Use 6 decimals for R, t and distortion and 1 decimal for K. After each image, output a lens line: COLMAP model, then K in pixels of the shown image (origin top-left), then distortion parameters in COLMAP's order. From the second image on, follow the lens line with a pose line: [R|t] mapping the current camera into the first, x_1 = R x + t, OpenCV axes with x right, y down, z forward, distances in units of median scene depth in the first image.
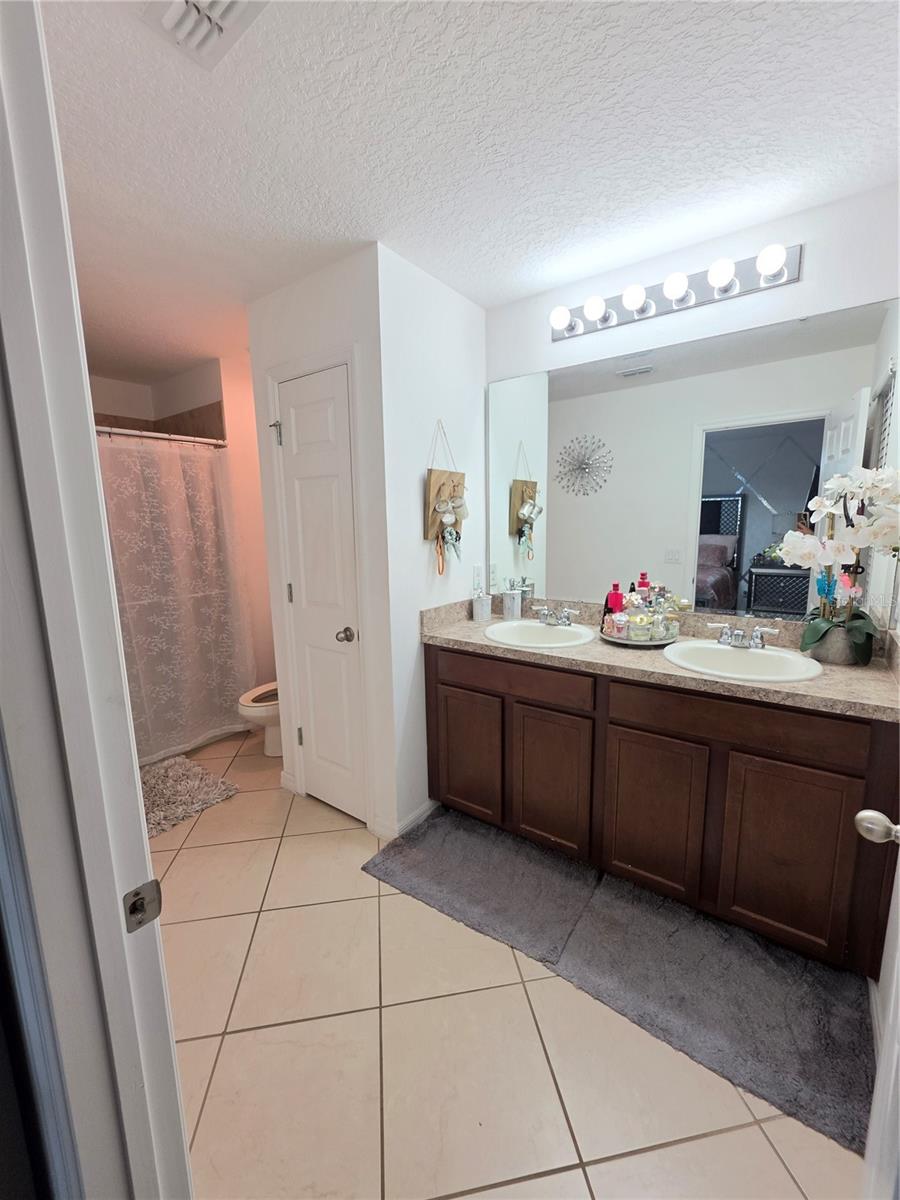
lens RADIAL K [[481.1, 0, 450.5], [0, 481.1, 598.1], [0, 0, 1]] dist [-0.004281, 0.002084]
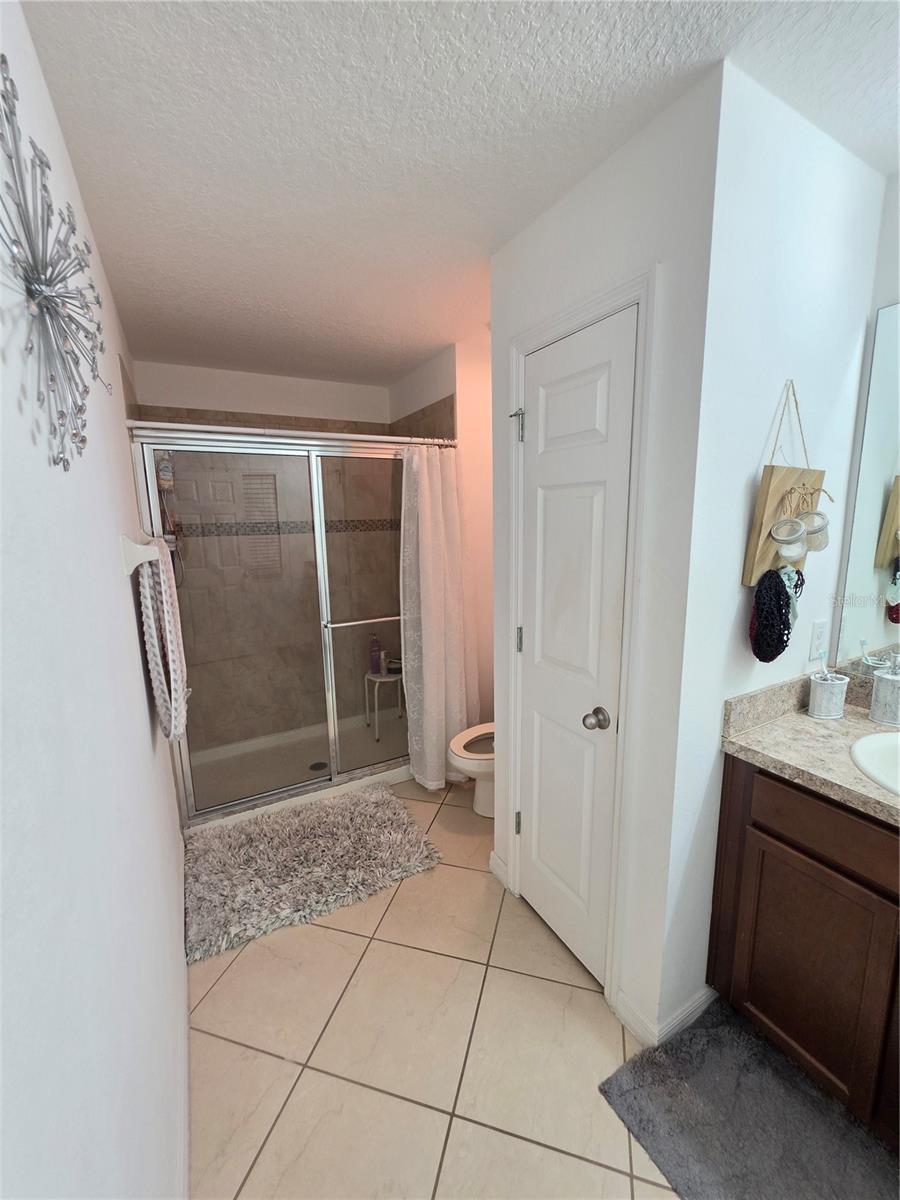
lens RADIAL K [[481.1, 0, 452.6], [0, 481.1, 601.5], [0, 0, 1]] dist [-0.004281, 0.002084]
pose [[0.905847, 0.073843, -0.417119, -0.124141], [-0.065440, 0.997262, 0.034431, -0.092059], [0.418519, -0.003893, 0.908200, 0.285681]]
